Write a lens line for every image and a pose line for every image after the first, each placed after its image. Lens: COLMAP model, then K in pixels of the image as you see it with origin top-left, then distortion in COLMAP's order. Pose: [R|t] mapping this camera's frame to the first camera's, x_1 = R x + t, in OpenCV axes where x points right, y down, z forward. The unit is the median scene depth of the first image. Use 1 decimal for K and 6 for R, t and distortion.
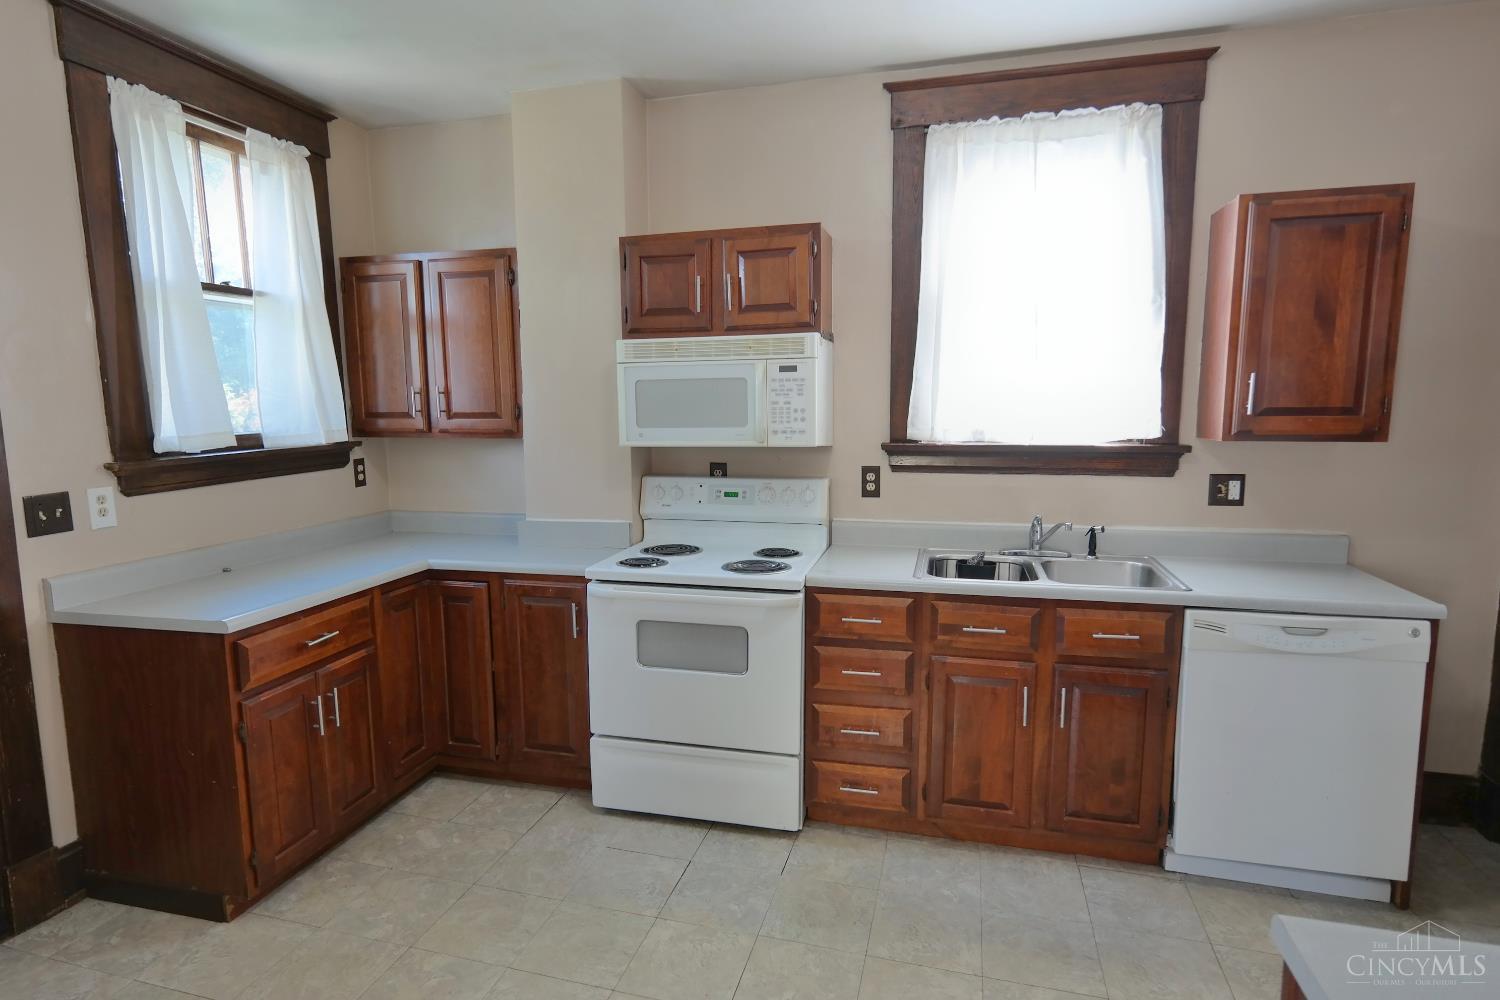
lens RADIAL K [[817.7, 0, 727.6], [0, 817.7, 509.8], [0, 0, 1]] dist [0.001696, -0.000029]
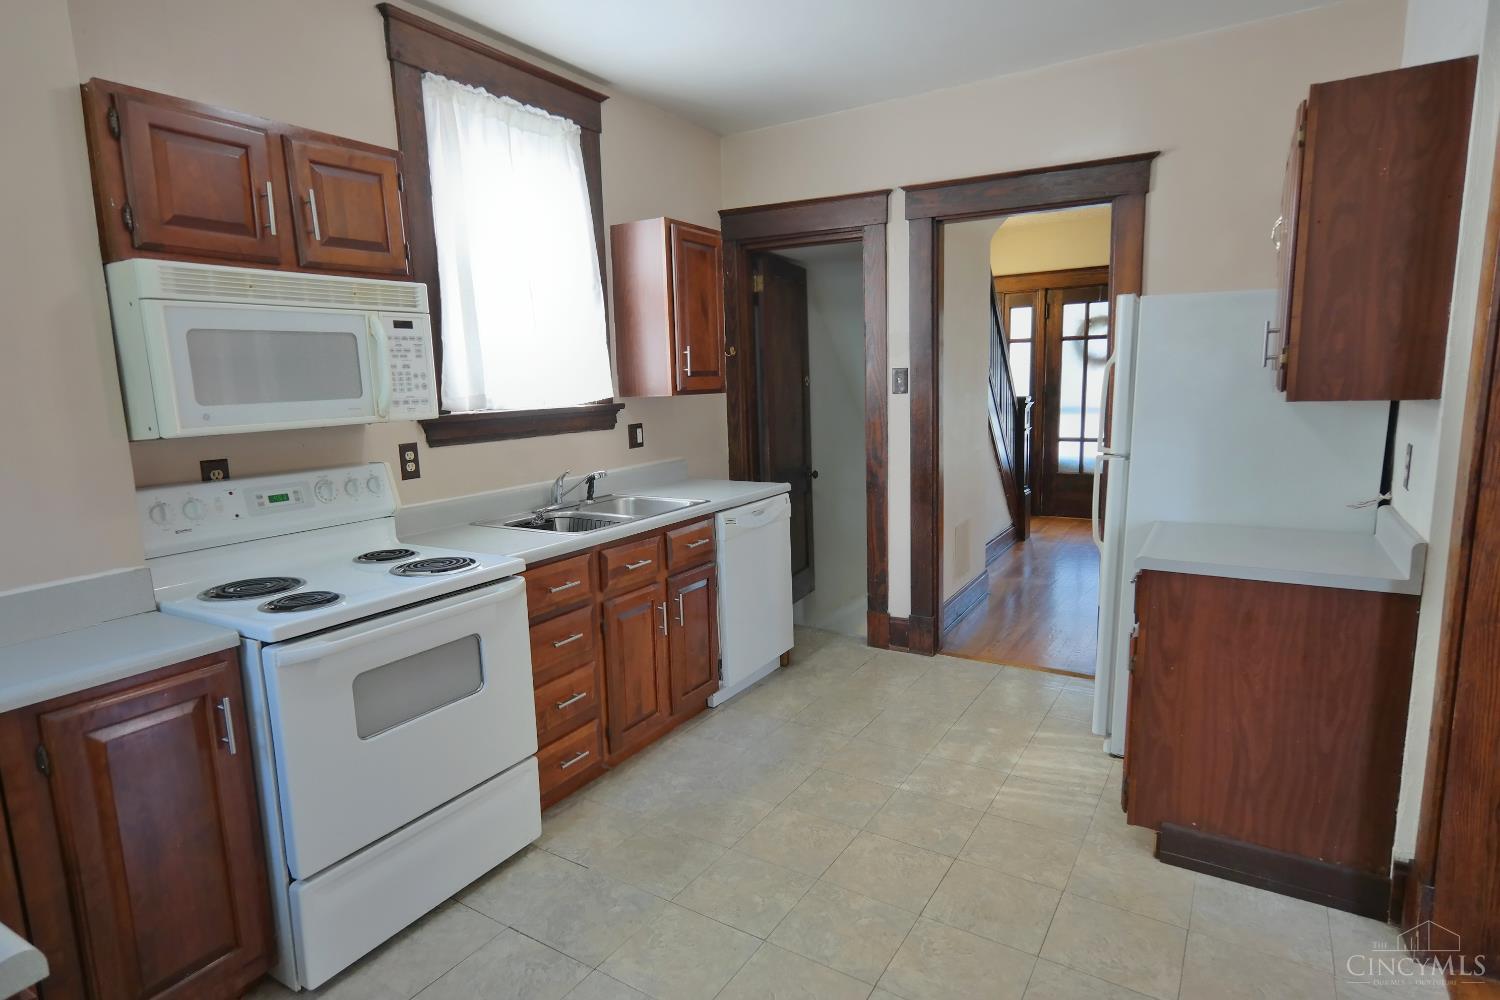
lens RADIAL K [[819.6, 0, 739.9], [0, 819.6, 510.0], [0, 0, 1]] dist [-0.009866, 0.020780]
pose [[0.283210, -0.152589, 0.946841, -0.632379], [0.154874, 0.981581, 0.111864, -0.029433], [-0.946470, 0.114960, 0.301626, 0.452729]]
